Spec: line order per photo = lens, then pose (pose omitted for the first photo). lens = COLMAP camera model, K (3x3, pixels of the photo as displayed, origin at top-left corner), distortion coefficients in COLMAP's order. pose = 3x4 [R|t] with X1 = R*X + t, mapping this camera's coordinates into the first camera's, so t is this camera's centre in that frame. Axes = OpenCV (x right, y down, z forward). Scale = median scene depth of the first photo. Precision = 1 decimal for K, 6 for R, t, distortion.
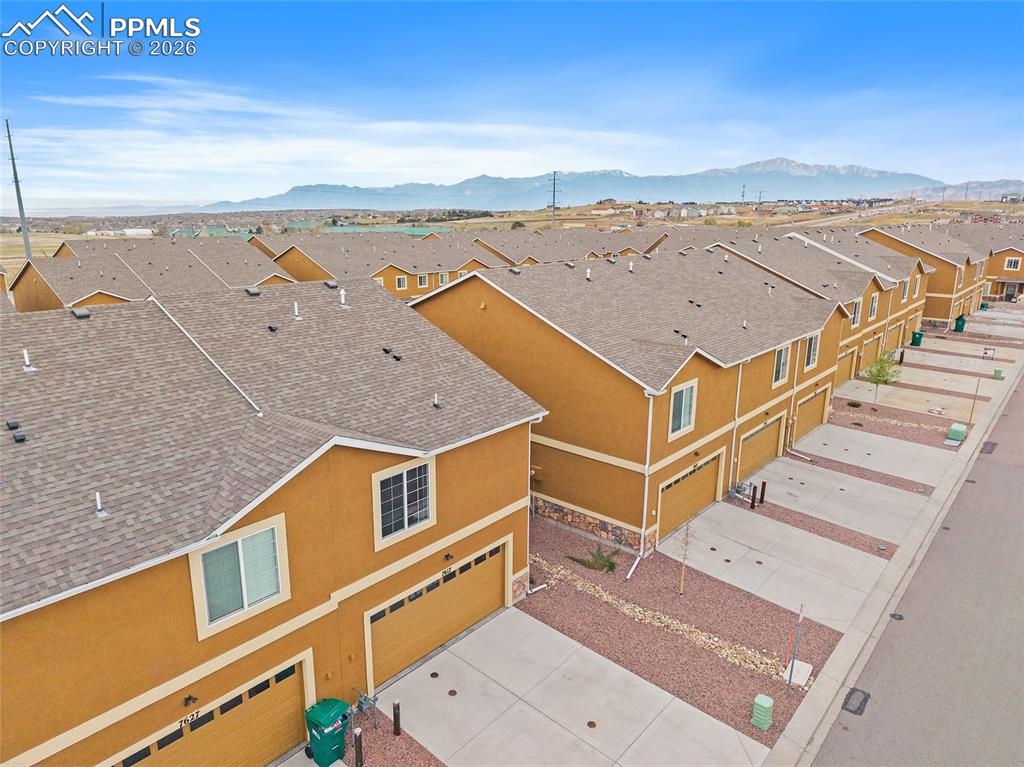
lens RADIAL K [[684.1, 0, 514.6], [0, 684.1, 384.0], [0, 0, 1]] dist [0.050446, -0.075142]
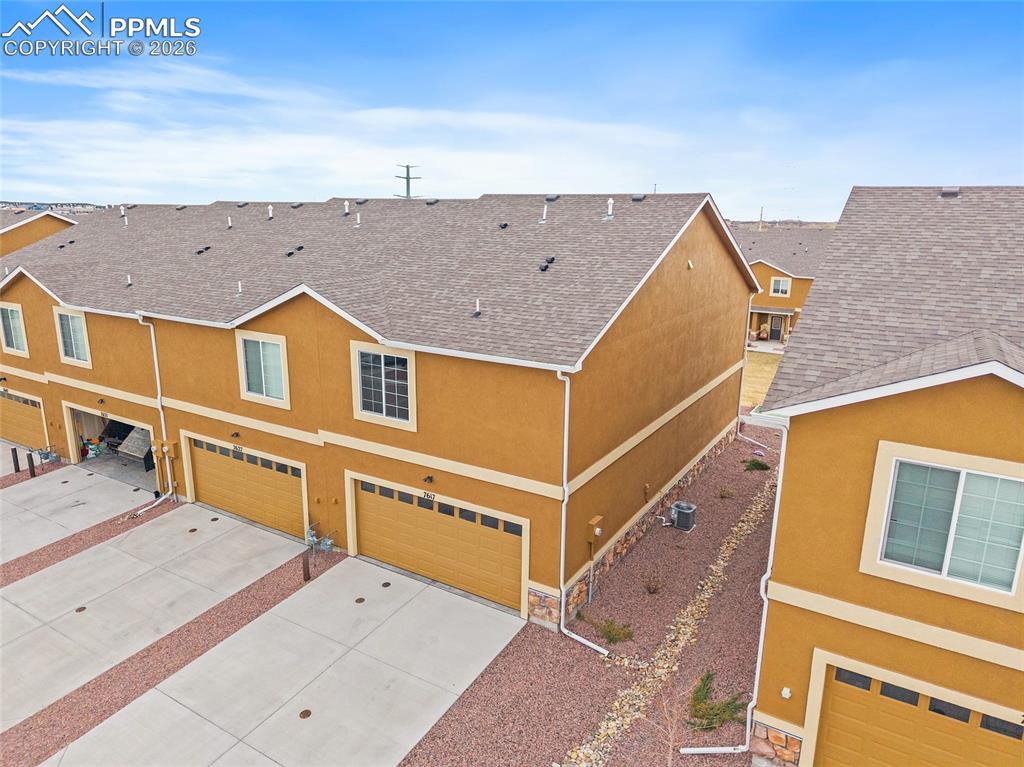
lens RADIAL K [[684.1, 0, 514.6], [0, 684.1, 384.0], [0, 0, 1]] dist [0.050446, -0.075142]
pose [[0.153598, 0.236404, -0.959438, 0.689788], [-0.259336, 0.946568, 0.191716, -0.057169], [0.953495, 0.219369, 0.206699, 0.843840]]
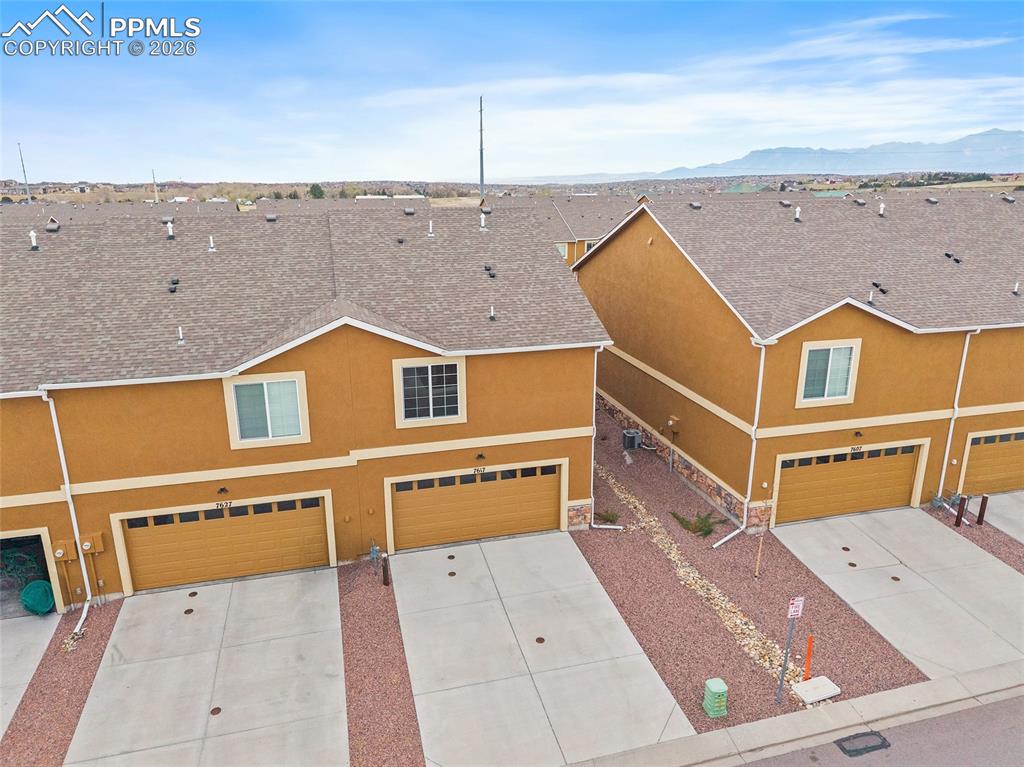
lens RADIAL K [[716.6, 0, 515.1], [0, 716.6, 382.7], [0, 0, 1]] dist [0.065269, -0.090779]
pose [[0.820791, 0.150709, -0.550989, 0.520591], [-0.132802, 0.988484, 0.072544, 0.044155], [0.555577, 0.013629, 0.831353, 0.083986]]
